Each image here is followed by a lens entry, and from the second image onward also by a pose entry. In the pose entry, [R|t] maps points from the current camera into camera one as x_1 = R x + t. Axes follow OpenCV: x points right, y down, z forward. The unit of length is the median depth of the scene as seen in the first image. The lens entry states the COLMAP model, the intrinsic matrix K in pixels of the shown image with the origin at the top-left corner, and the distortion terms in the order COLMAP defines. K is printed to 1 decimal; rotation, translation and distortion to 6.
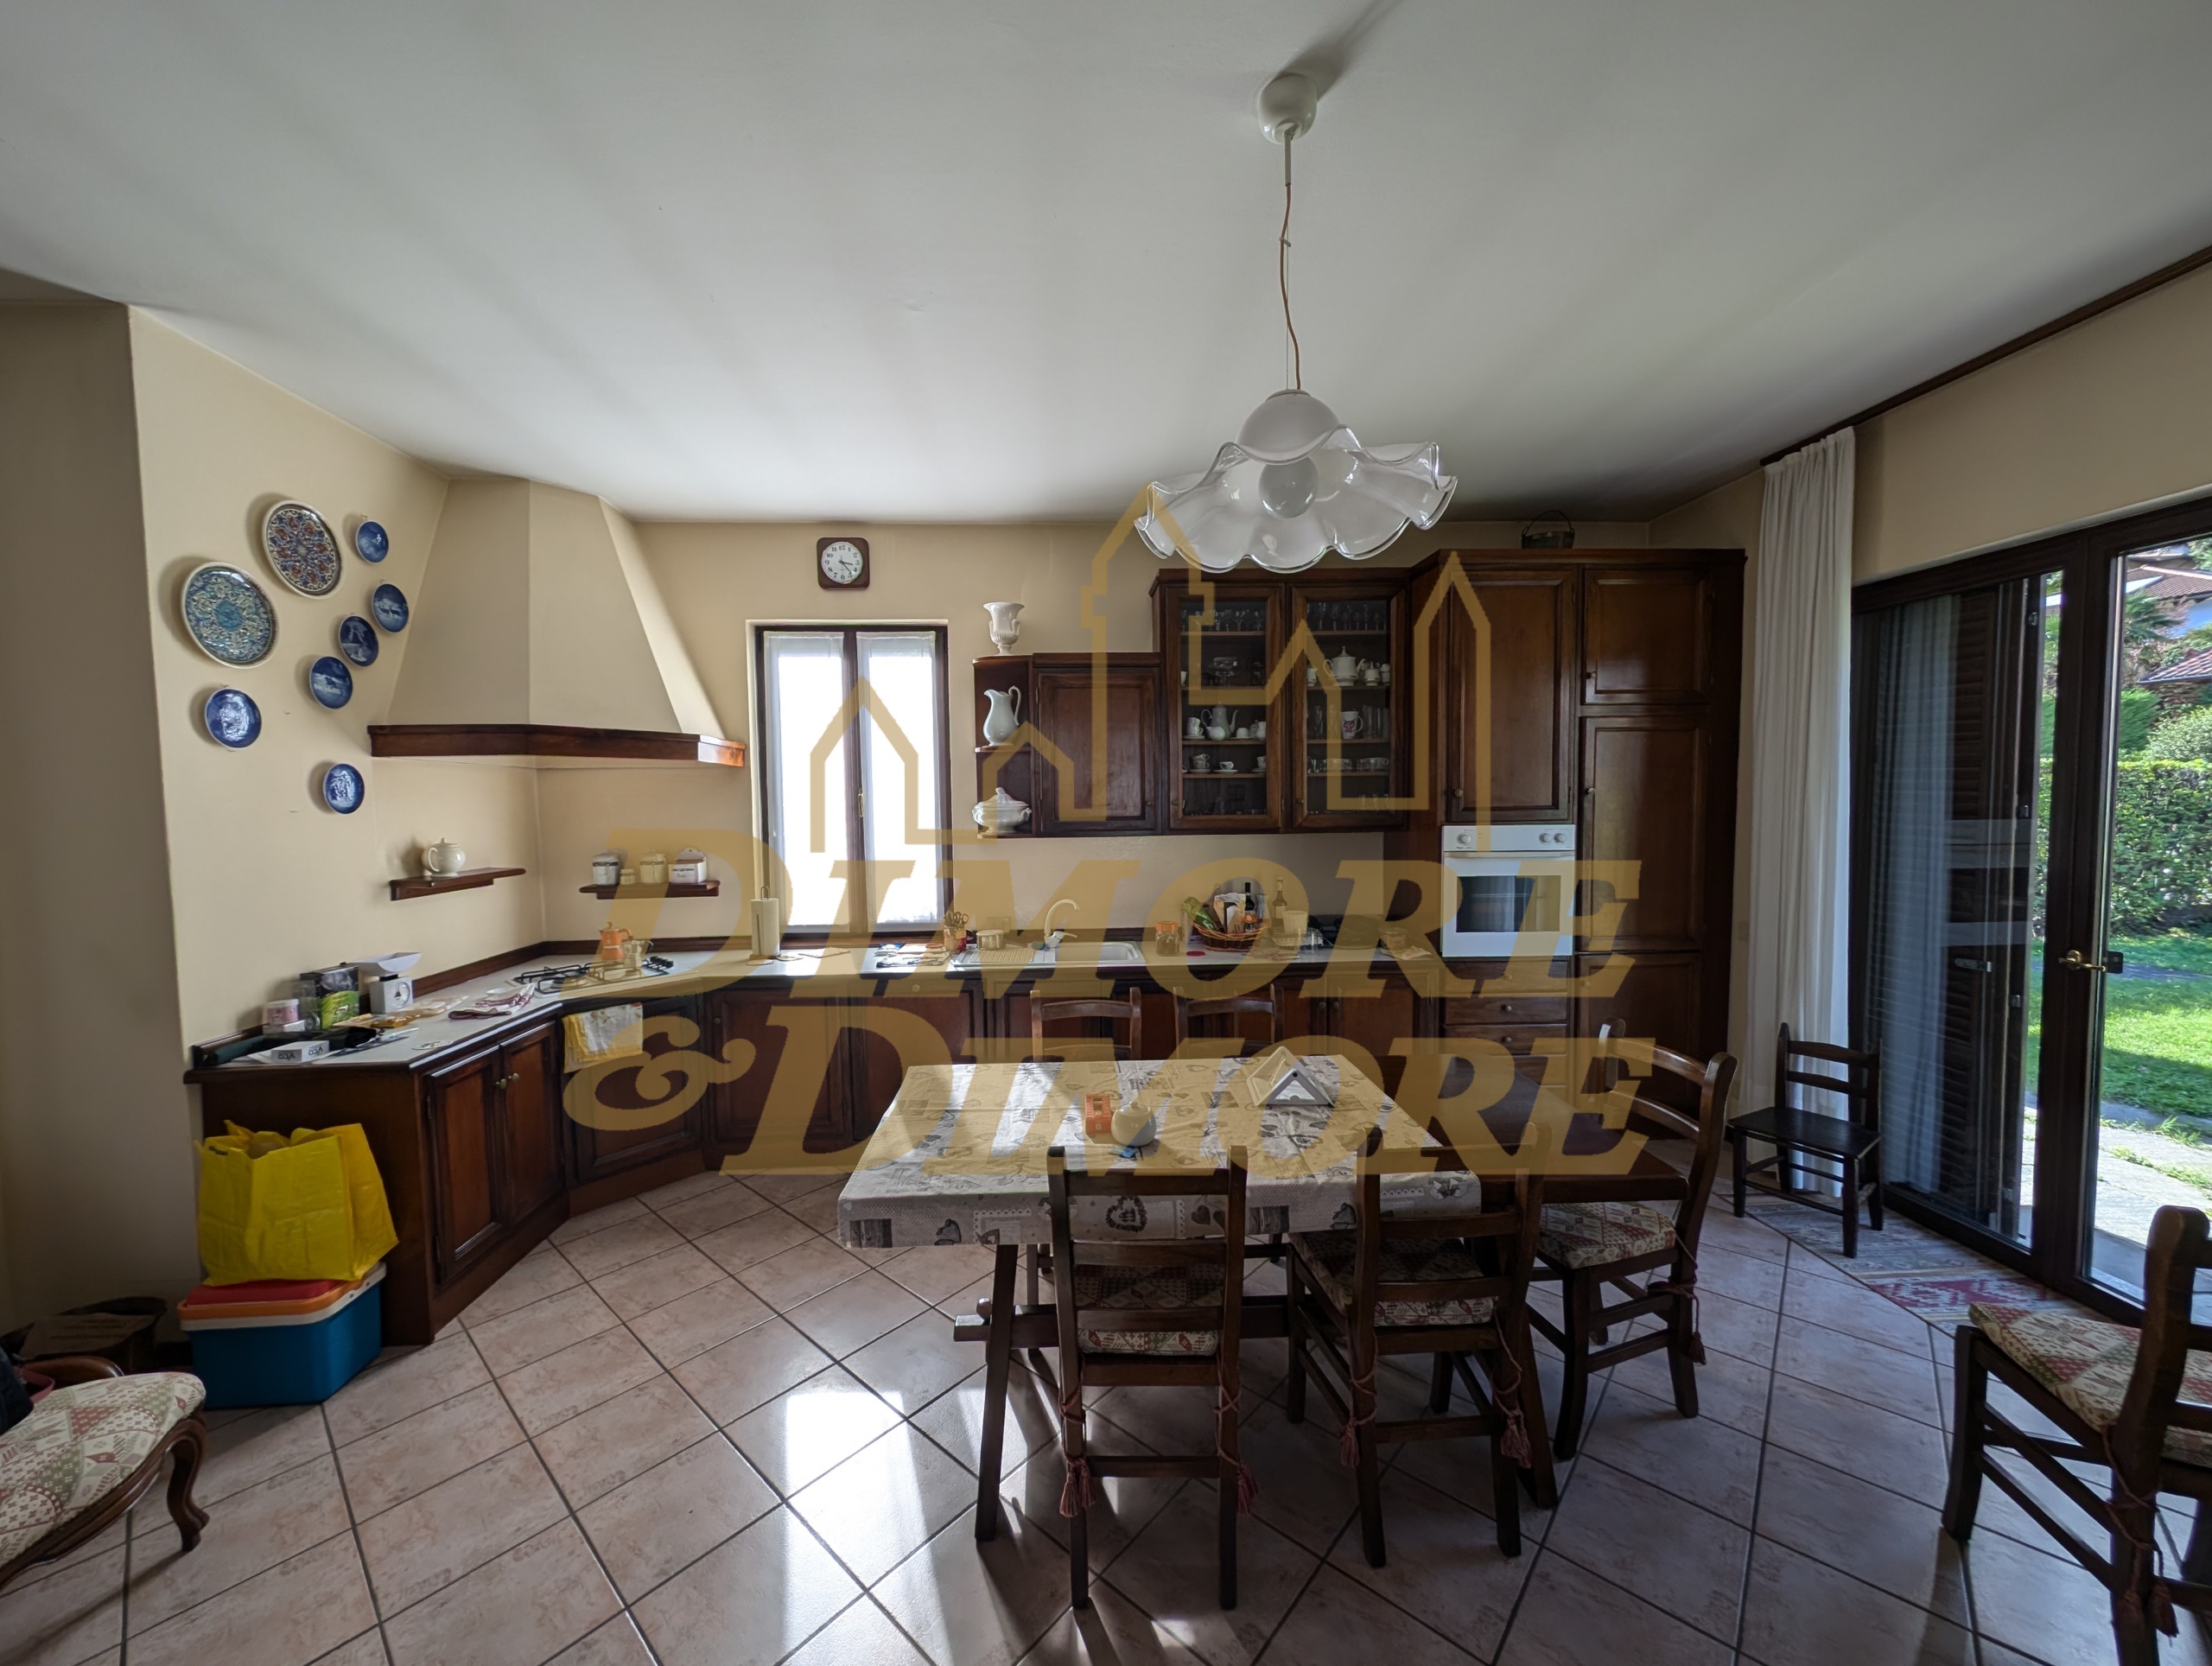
lens RADIAL K [[825.1, 0, 1088.5], [0, 825.1, 833.5], [0, 0, 1]] dist [0.002454, 0.000184]
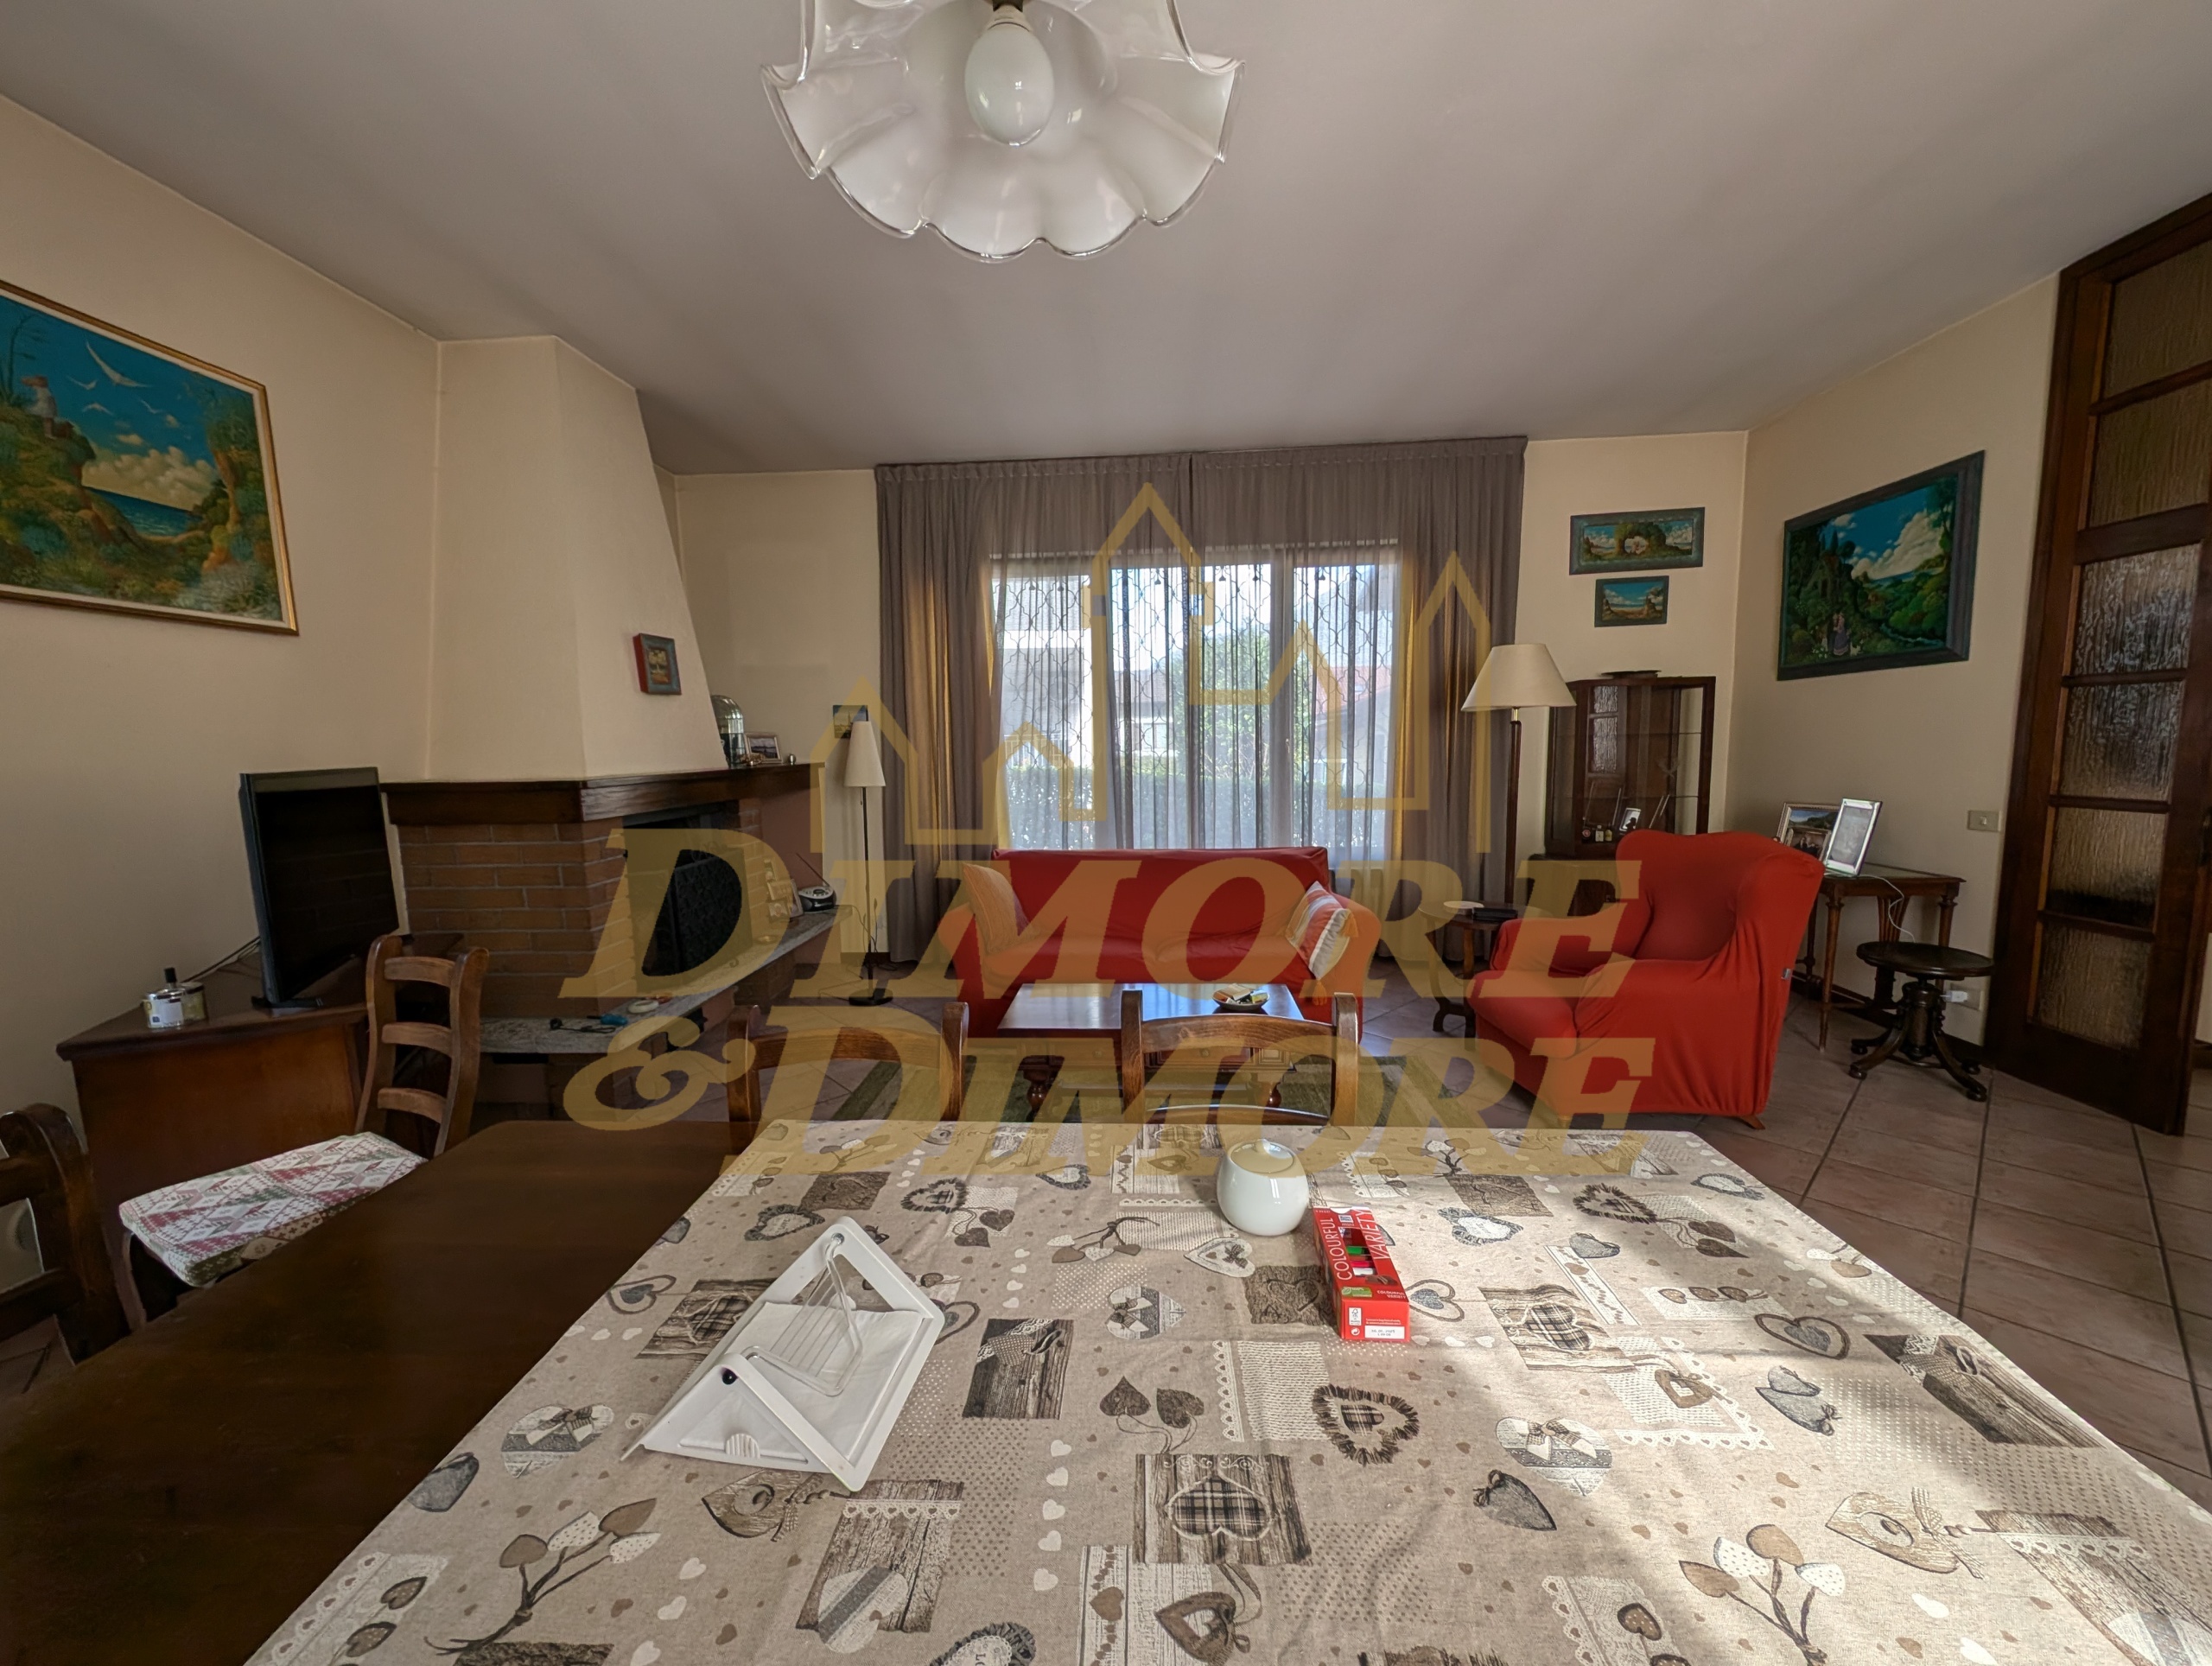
lens RADIAL K [[836.8, 0, 1106.0], [0, 836.8, 833.0], [0, 0, 1]] dist [0.001184, 0.000073]
pose [[-0.992685, 0.017427, 0.119466, 0.054121], [0.035828, 0.987474, 0.153661, 0.036954], [-0.115292, 0.156817, -0.980875, 0.920860]]
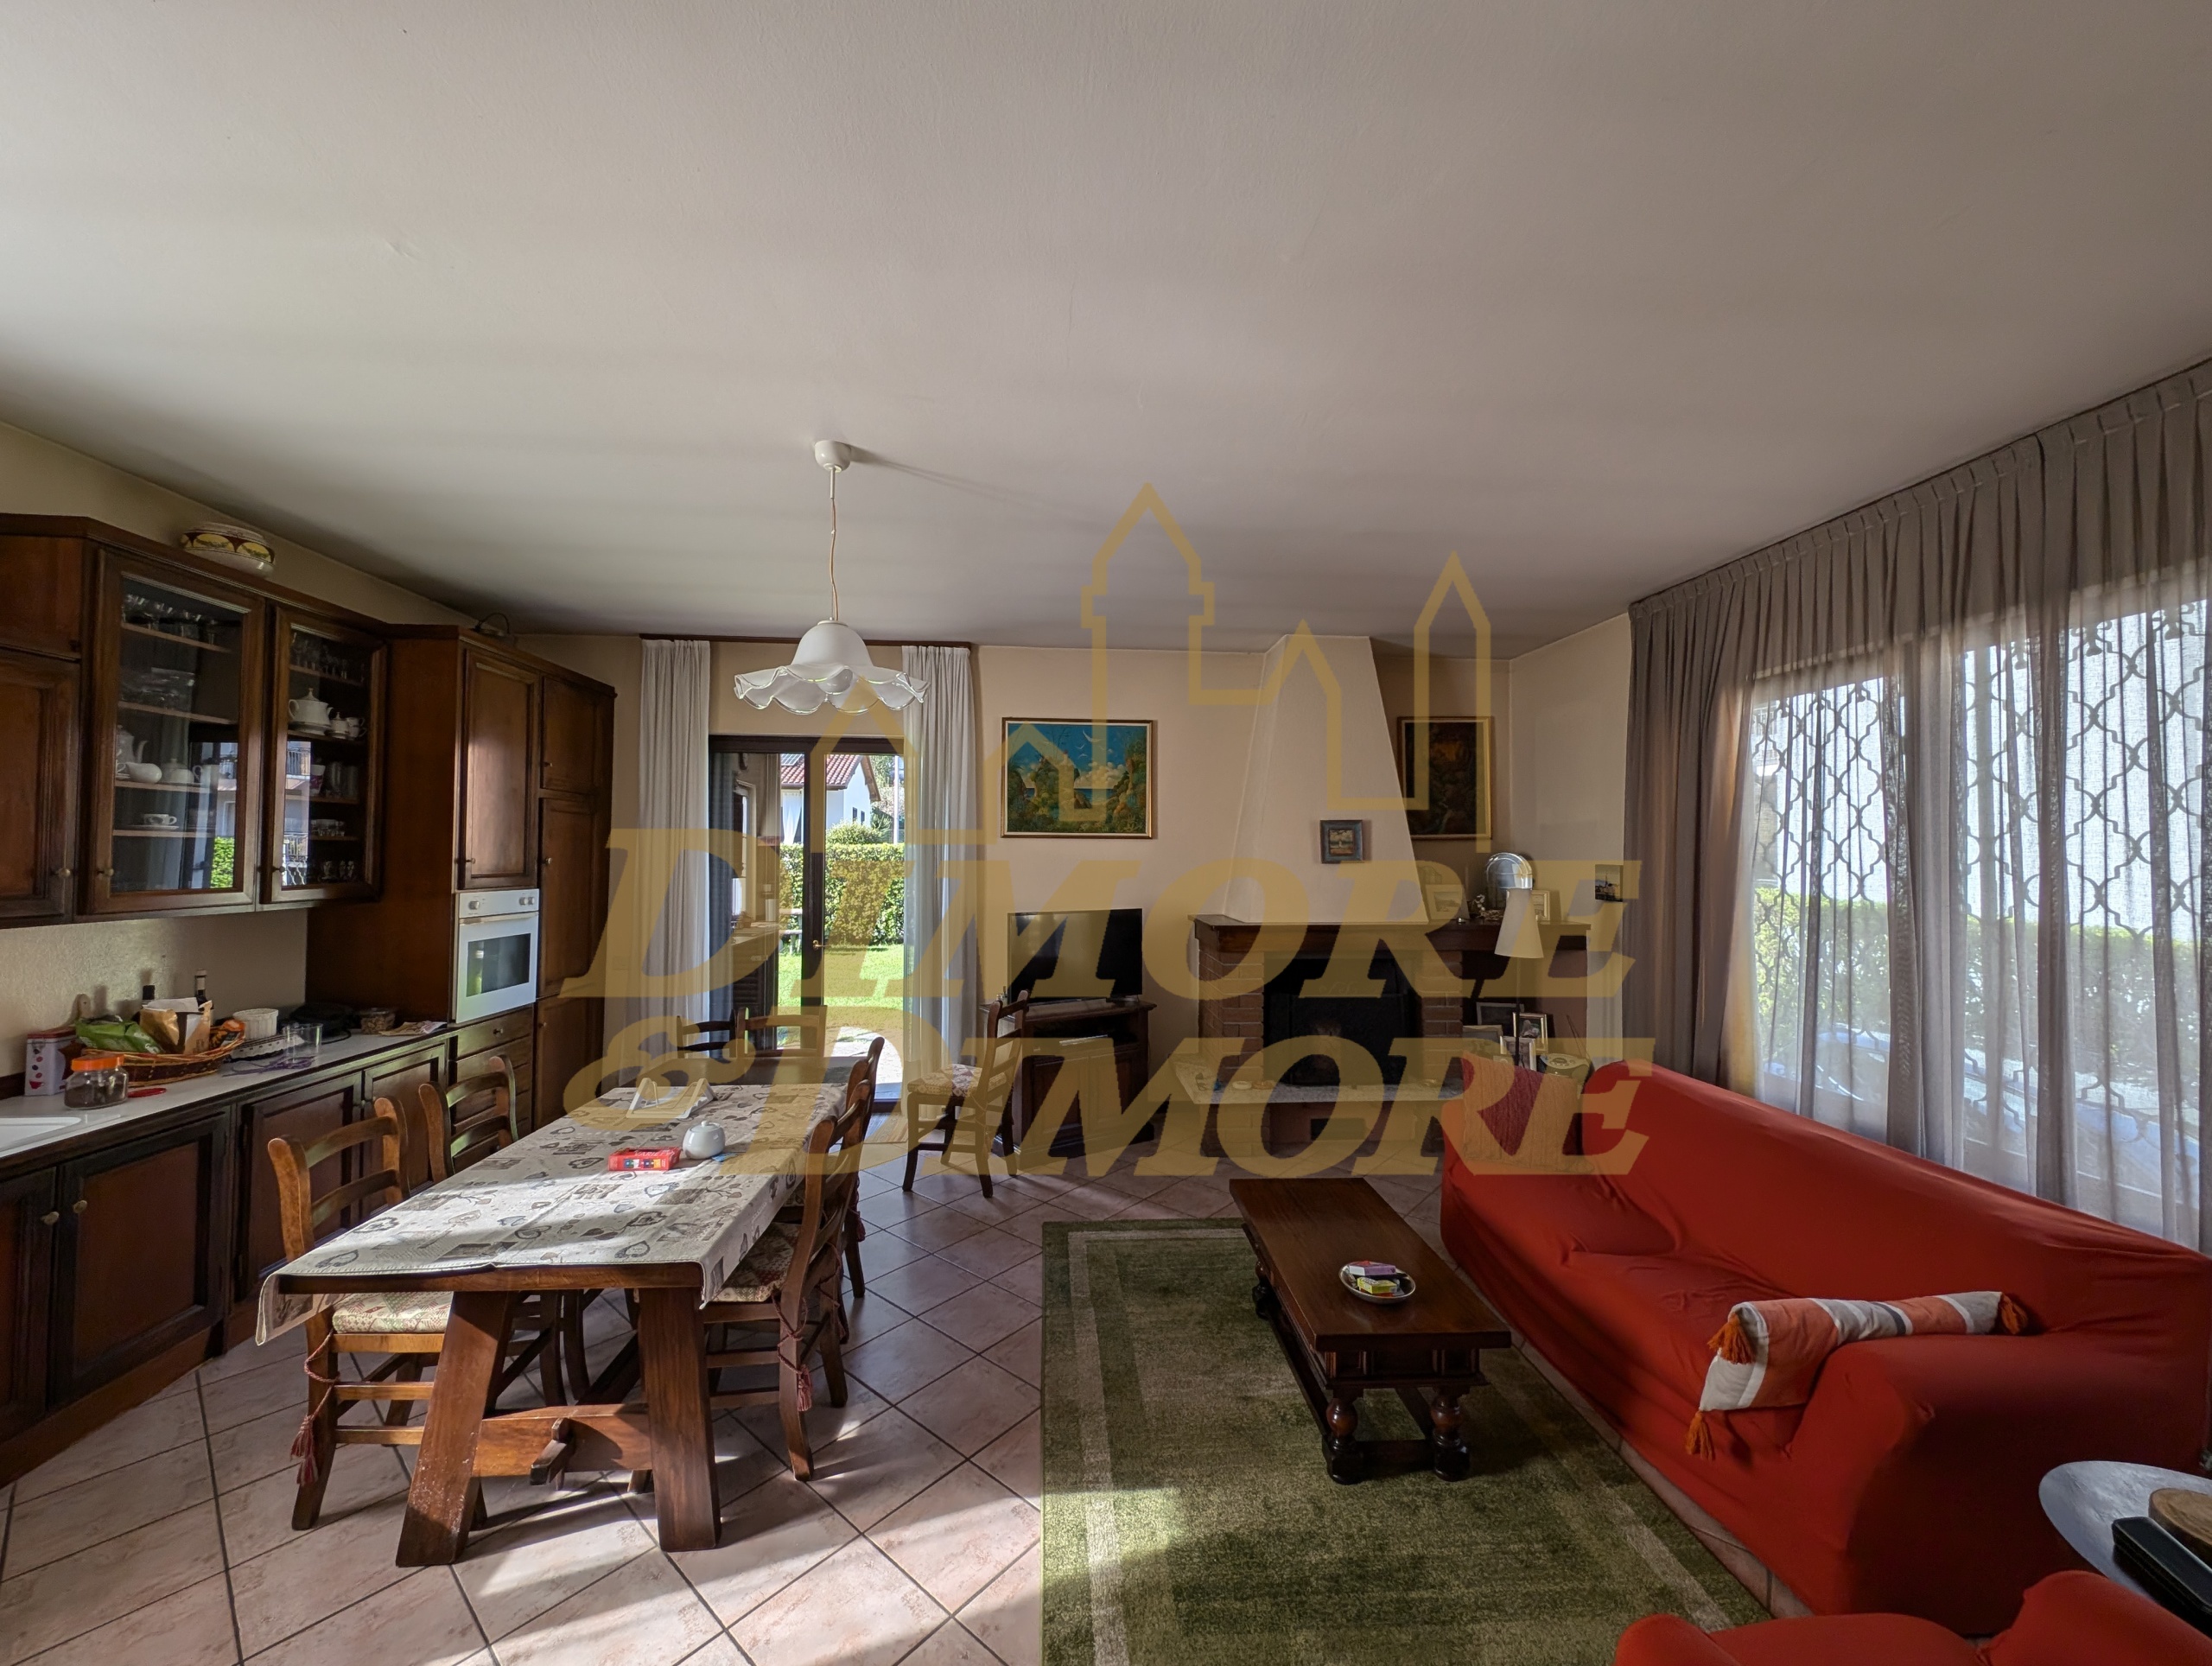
lens RADIAL K [[825.1, 0, 1088.5], [0, 825.1, 833.5], [0, 0, 1]] dist [0.002454, 0.000184]
pose [[-0.008116, 0.039990, 0.999167, -0.720748], [0.041874, 0.998337, -0.039616, -0.011822], [-0.999090, 0.041518, -0.009777, 0.275081]]
